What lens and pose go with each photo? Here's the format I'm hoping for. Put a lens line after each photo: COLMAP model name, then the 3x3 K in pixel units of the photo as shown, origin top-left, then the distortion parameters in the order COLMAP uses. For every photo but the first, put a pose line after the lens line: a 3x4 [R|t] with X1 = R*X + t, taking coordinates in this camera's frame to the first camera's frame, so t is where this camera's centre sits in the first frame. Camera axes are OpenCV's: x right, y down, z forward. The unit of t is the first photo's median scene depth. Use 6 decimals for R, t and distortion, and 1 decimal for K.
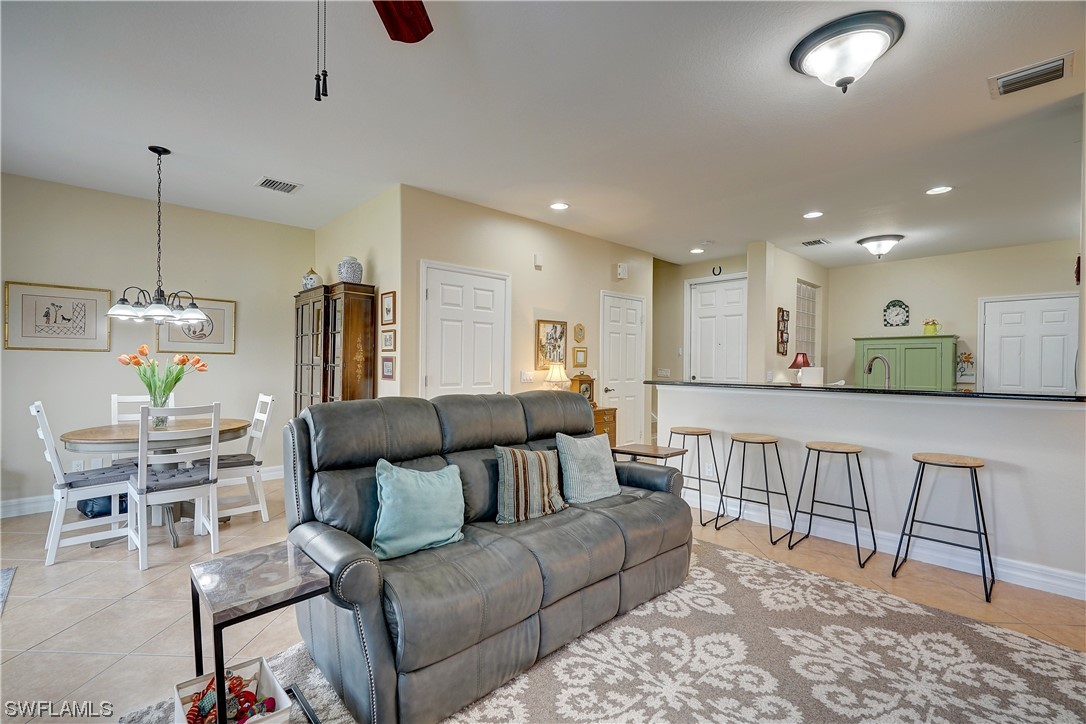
lens RADIAL K [[496.2, 0, 541.0], [0, 496.2, 366.7], [0, 0, 1]] dist [-0.002087, 0.004600]
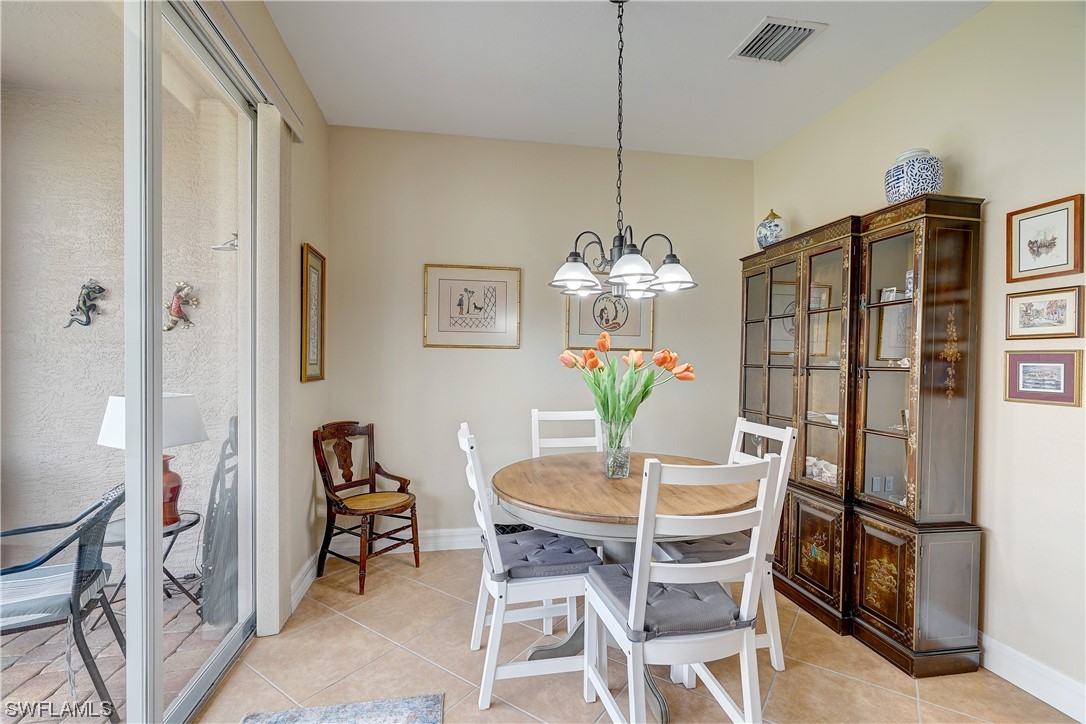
lens RADIAL K [[496.2, 0, 541.0], [0, 496.2, 366.7], [0, 0, 1]] dist [-0.002087, 0.004600]
pose [[0.842093, 0.004602, -0.539312, -0.454933], [-0.004463, 0.999989, 0.001565, -0.004575], [0.539313, 0.001089, 0.842104, 0.399781]]
